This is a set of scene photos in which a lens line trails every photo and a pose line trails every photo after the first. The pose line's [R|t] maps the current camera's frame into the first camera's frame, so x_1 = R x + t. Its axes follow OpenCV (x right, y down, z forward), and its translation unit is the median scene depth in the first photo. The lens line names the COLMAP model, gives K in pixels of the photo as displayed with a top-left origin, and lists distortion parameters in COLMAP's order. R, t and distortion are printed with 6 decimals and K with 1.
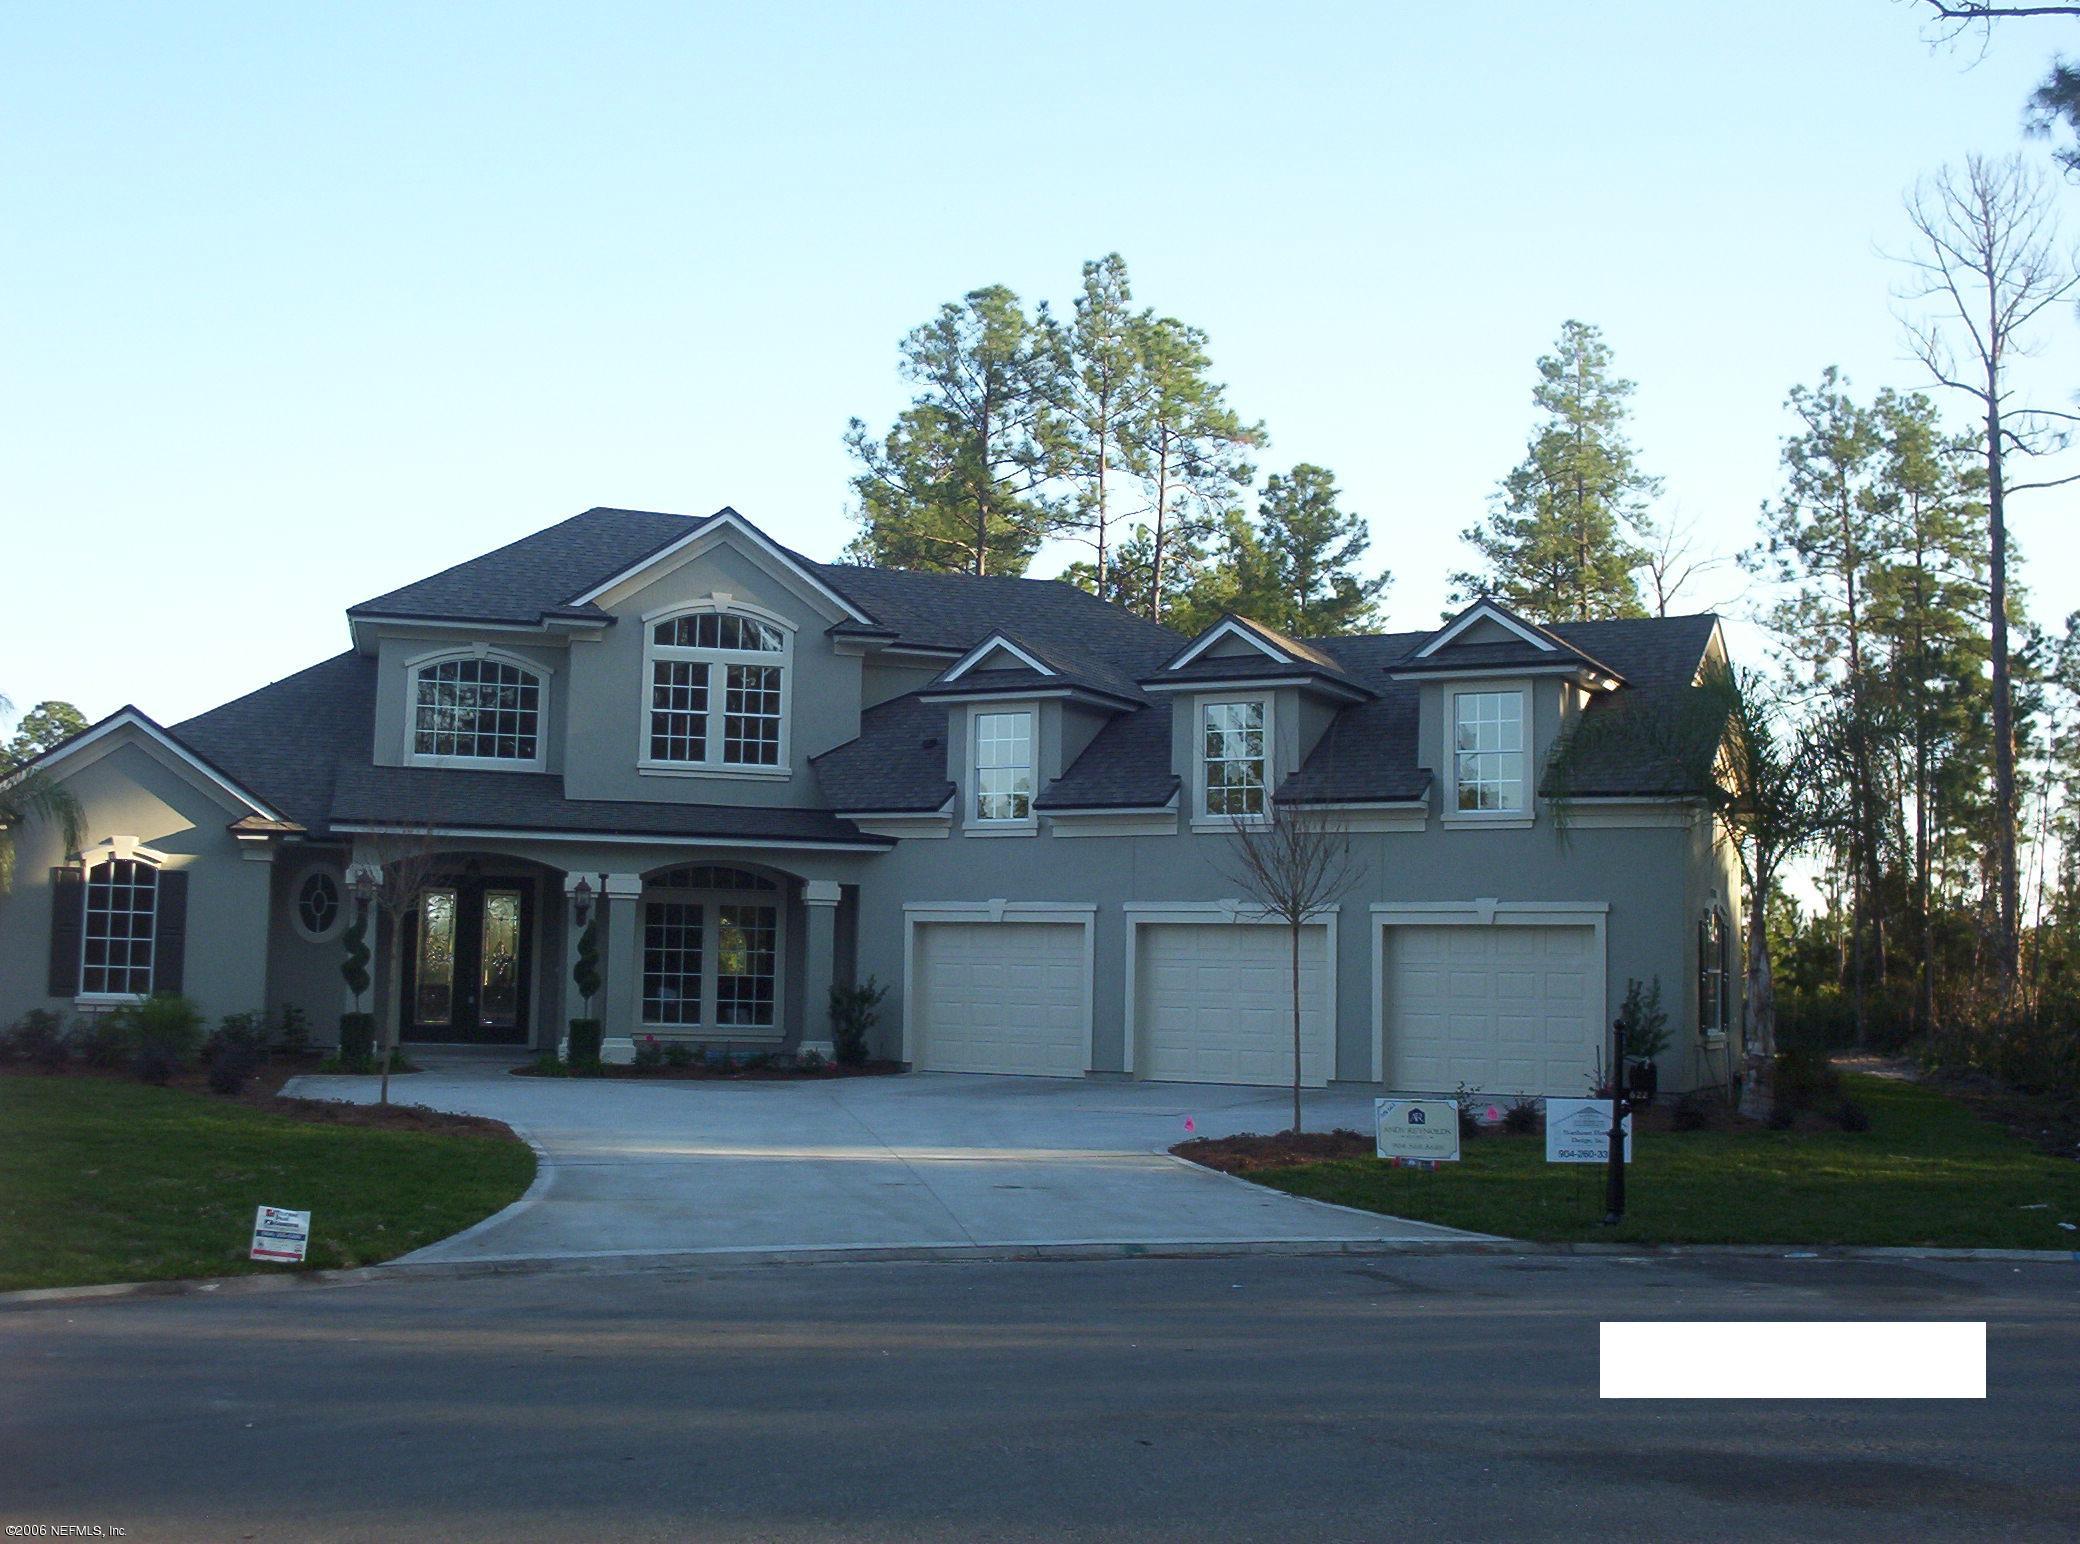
lens RADIAL K [[2202.2, 0, 1040.0], [0, 2202.2, 772.0], [0, 0, 1]] dist [-0.106759, 0.010292]
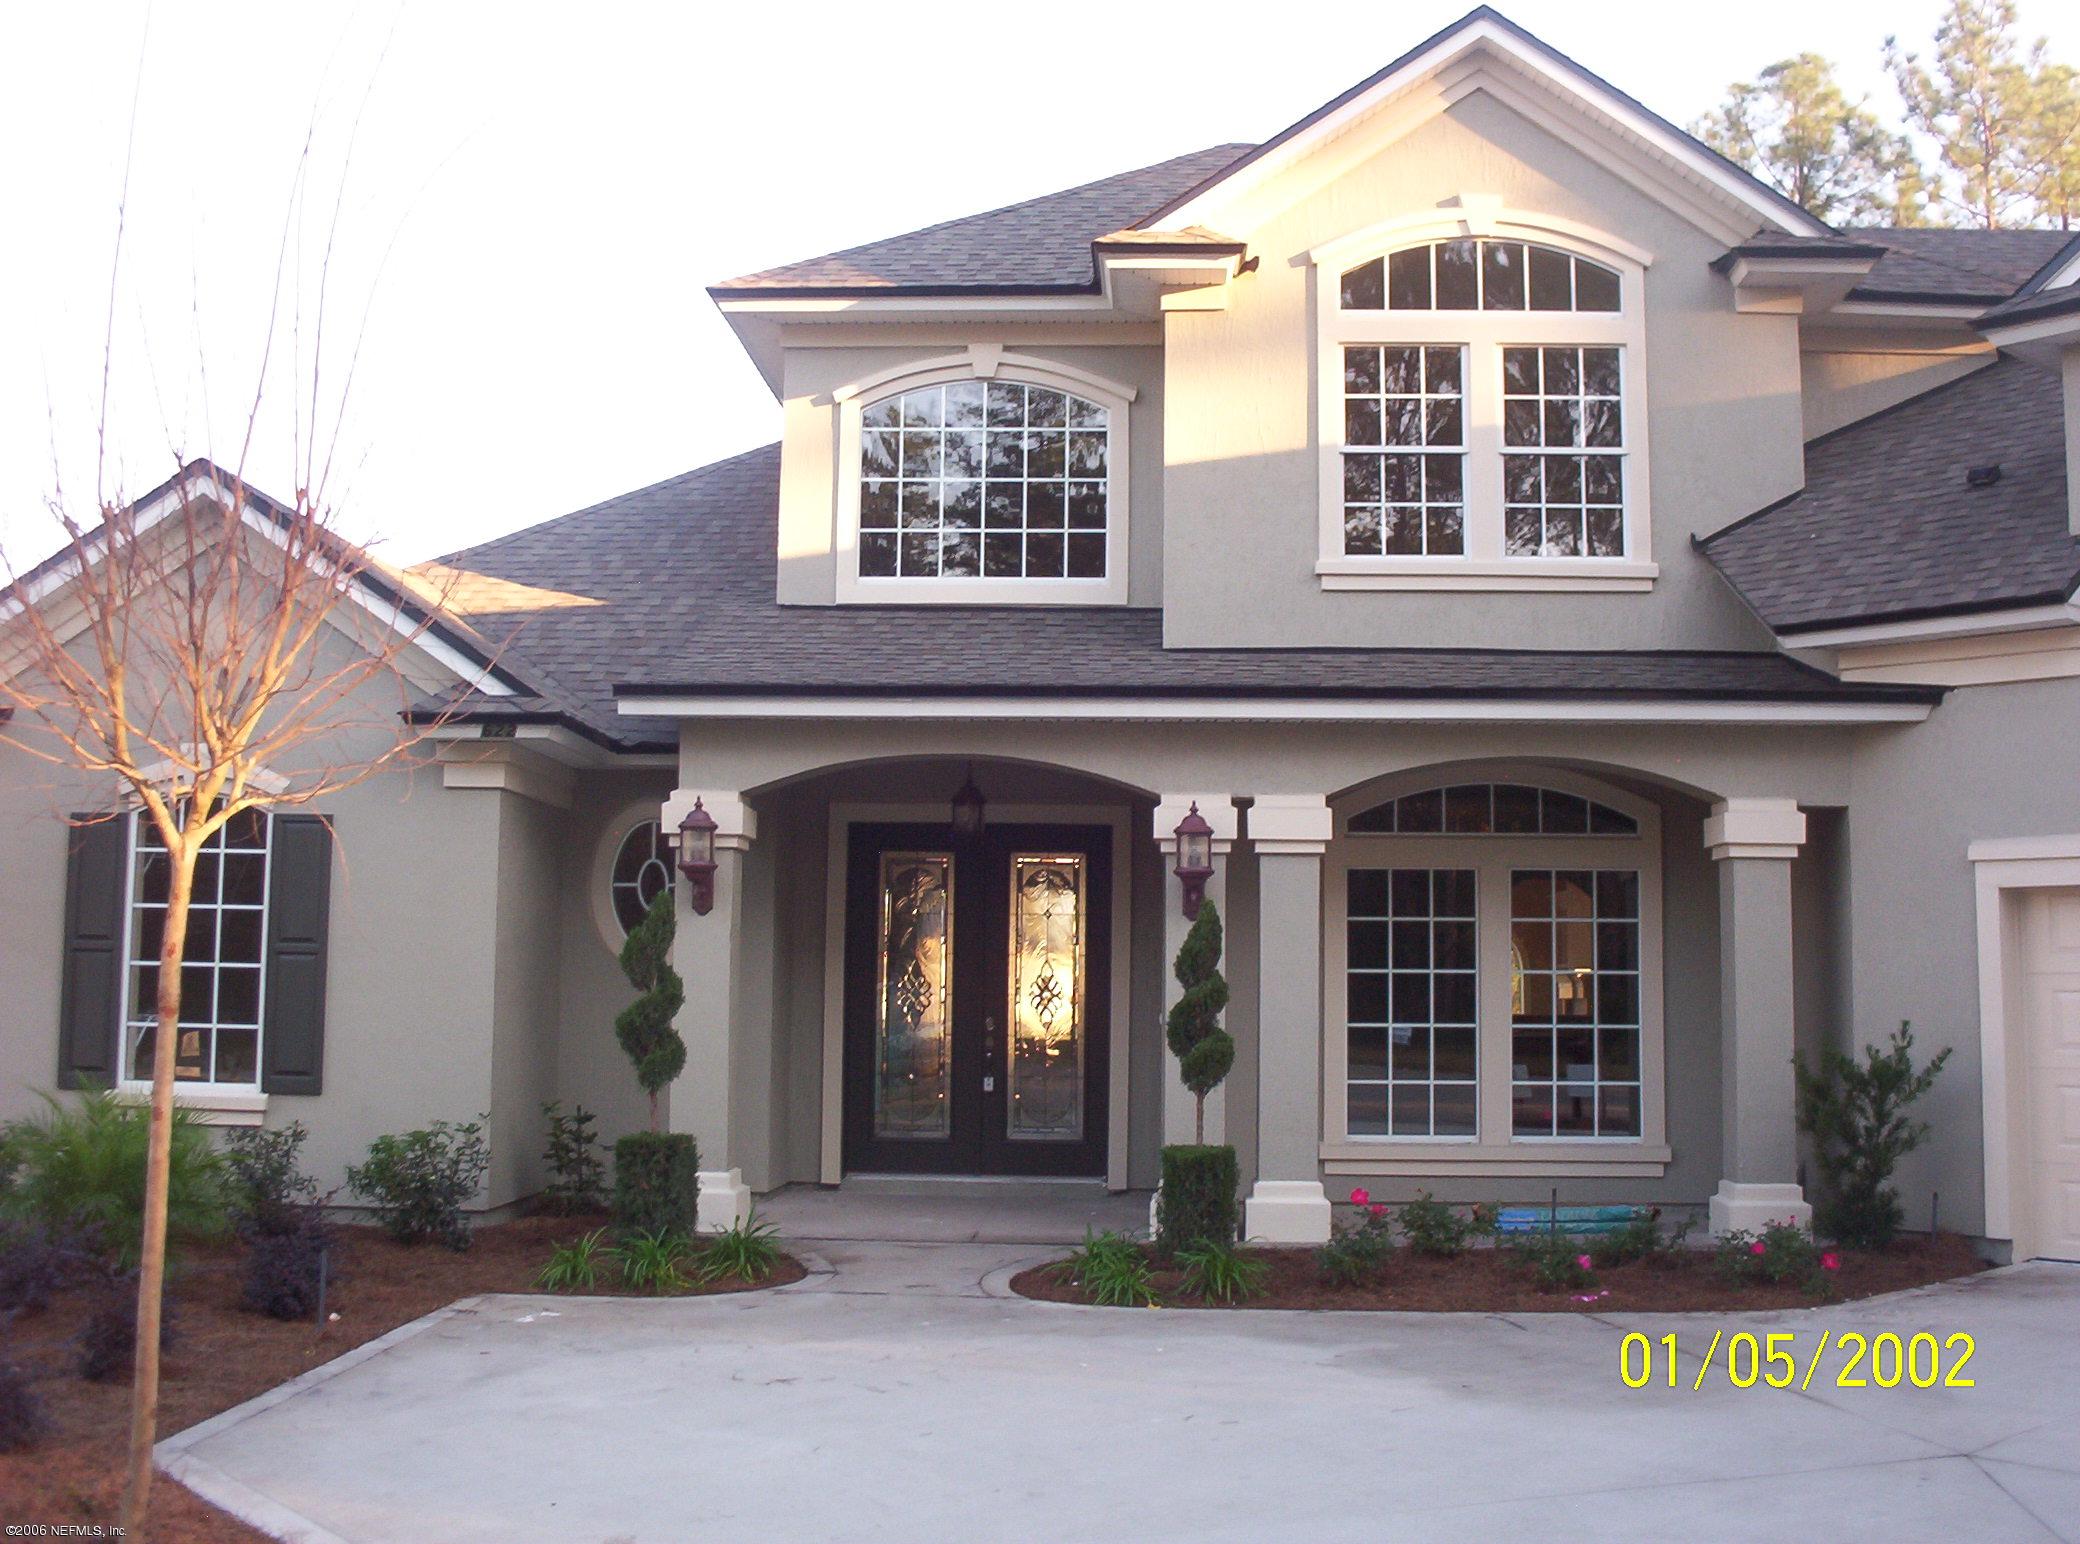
lens RADIAL K [[2196.6, 0, 1040.0], [0, 2196.6, 772.0], [0, 0, 1]] dist [-0.127235, 0.037691]
pose [[0.946283, -0.042676, -0.320512, -0.093419], [0.038166, 0.999064, -0.020344, 0.046217], [0.321080, 0.007019, 0.947026, 0.548755]]
